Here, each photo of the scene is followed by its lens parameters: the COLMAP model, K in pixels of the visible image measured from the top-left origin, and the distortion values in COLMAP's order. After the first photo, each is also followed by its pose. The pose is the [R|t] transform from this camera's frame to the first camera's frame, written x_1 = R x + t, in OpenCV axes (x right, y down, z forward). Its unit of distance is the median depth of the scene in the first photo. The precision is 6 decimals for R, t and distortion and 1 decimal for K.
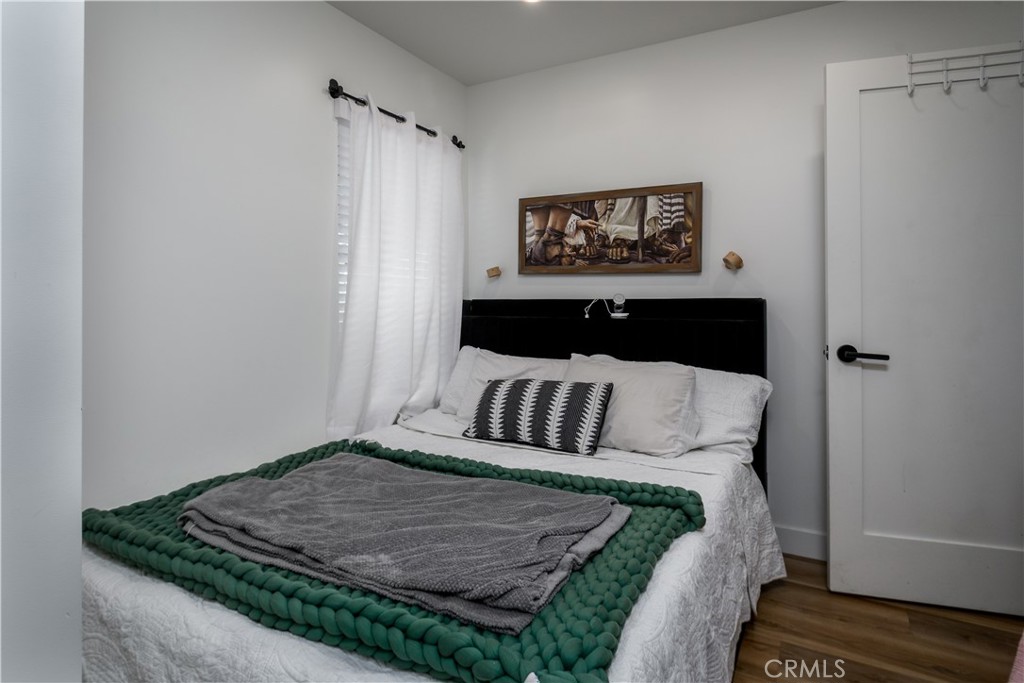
lens RADIAL K [[539.4, 0, 511.7], [0, 539.4, 304.7], [0, 0, 1]] dist [-0.001731, -0.000638]
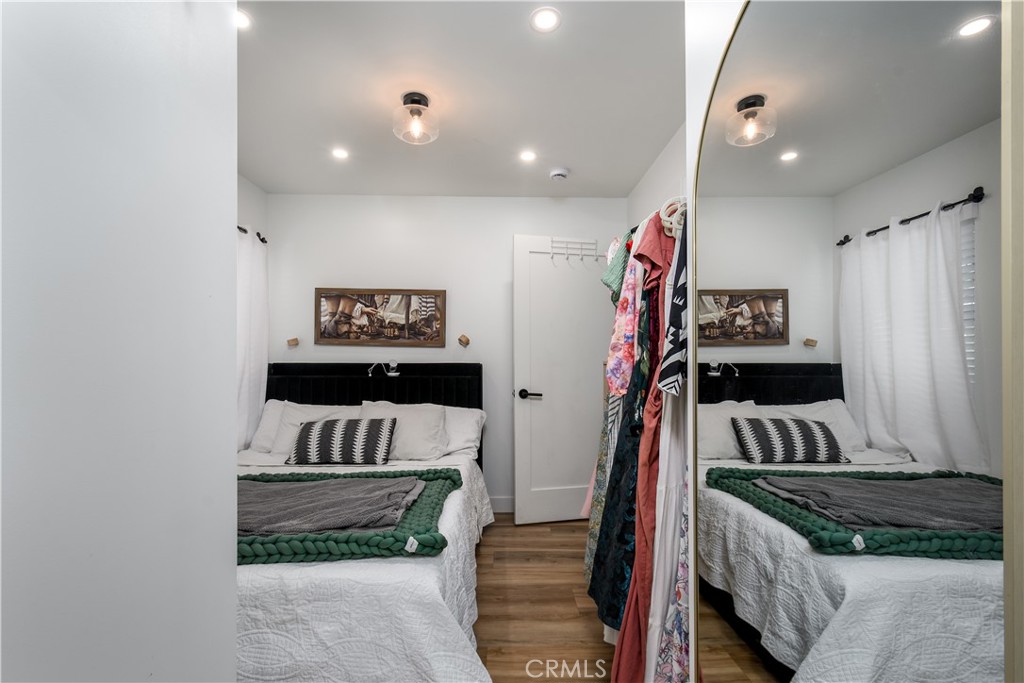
lens RADIAL K [[475.7, 0, 522.9], [0, 475.7, 368.3], [0, 0, 1]] dist [0.001843, 0.000190]
pose [[0.840173, -0.003444, 0.542308, -0.215508], [-0.000968, 0.999969, 0.007849, -0.007416], [-0.542318, -0.007120, 0.840143, -0.300711]]
